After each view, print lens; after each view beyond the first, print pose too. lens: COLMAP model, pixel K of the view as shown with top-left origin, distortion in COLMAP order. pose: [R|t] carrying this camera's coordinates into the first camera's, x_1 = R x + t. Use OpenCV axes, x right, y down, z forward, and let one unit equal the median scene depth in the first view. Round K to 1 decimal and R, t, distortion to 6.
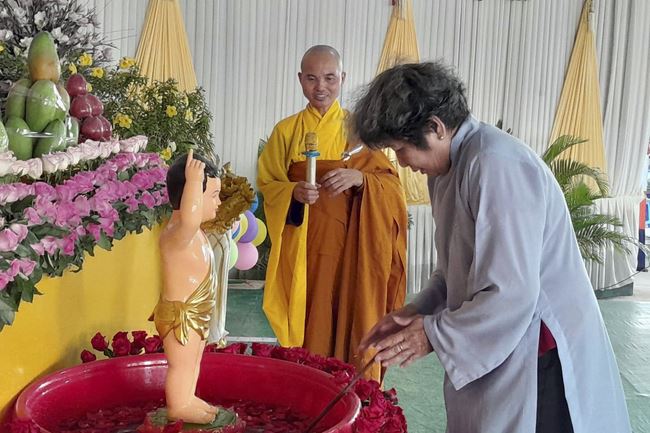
lens RADIAL K [[991.7, 0, 322.8], [0, 991.7, 200.0], [0, 0, 1]] dist [0.251582, -0.766902]
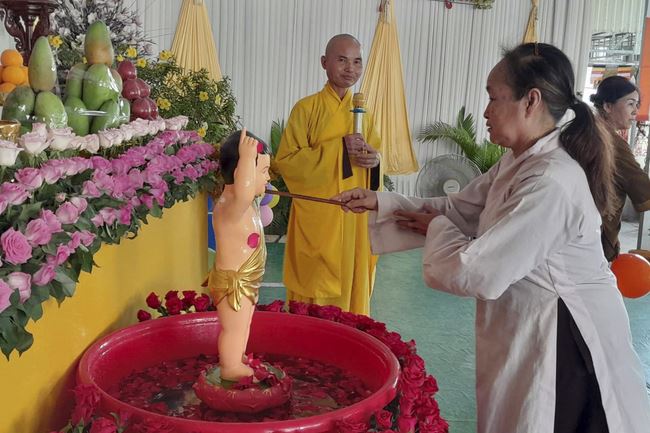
lens RADIAL K [[752.5, 0, 326.4], [0, 752.5, 215.9], [0, 0, 1]] dist [0.245028, -0.768131]
pose [[0.999753, 0.002278, 0.022094, -0.045073], [-0.003638, 0.998088, 0.061704, -0.004795], [-0.021911, -0.061769, 0.997850, 0.145723]]
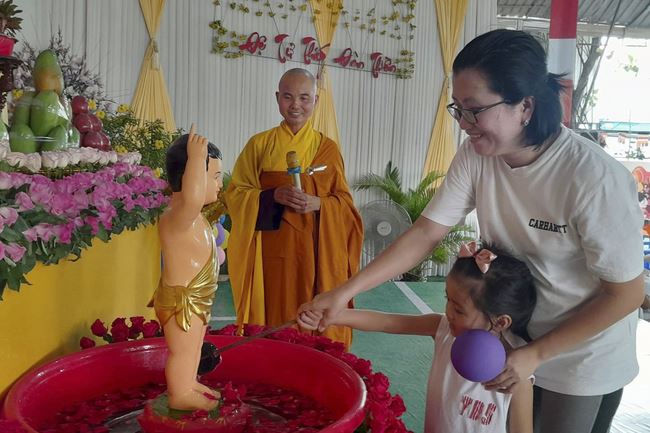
lens RADIAL K [[639.7, 0, 325.4], [0, 639.7, 215.0], [0, 0, 1]] dist [0.180063, -0.537602]
pose [[0.994195, -0.011597, 0.106964, -0.052092], [0.013174, 0.999815, -0.014049, 0.032105], [-0.106781, 0.015377, 0.994164, 0.268249]]
